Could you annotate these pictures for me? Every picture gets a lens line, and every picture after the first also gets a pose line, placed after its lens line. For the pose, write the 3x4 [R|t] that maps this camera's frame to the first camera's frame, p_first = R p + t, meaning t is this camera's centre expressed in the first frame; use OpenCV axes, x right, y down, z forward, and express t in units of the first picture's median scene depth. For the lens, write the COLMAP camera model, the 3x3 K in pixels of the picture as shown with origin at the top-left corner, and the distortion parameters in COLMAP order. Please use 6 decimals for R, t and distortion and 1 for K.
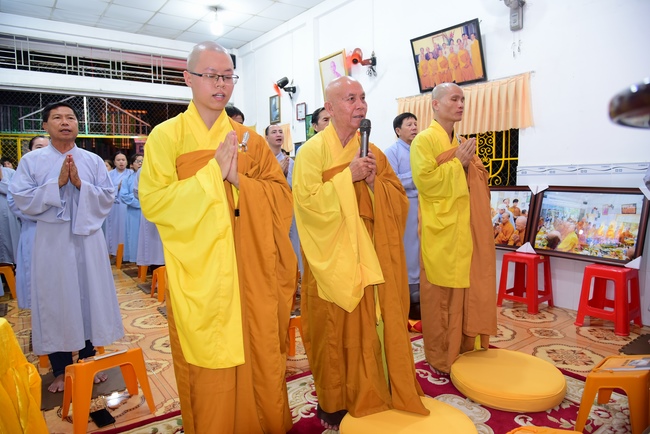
lens RADIAL K [[431.9, 0, 322.0], [0, 431.9, 220.8], [0, 0, 1]] dist [-0.053955, 0.013919]
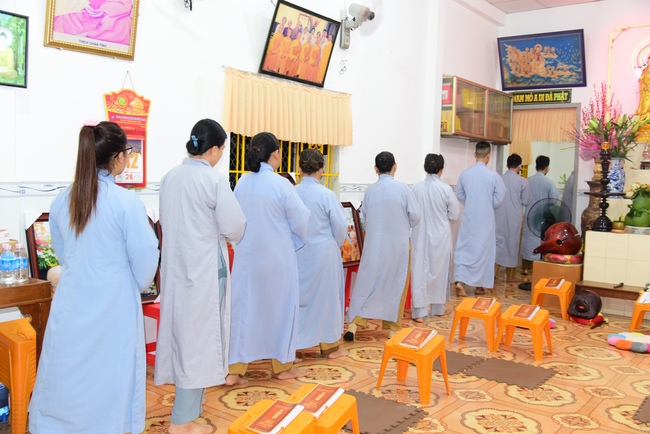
lens RADIAL K [[624.4, 0, 329.2], [0, 624.4, 217.0], [0, 0, 1]] dist [-0.030939, 0.000000]
pose [[-0.280202, -0.057781, 0.958201, -0.904181], [0.062824, 0.994943, 0.078368, -0.156063], [-0.957883, 0.082157, -0.275155, 1.363081]]
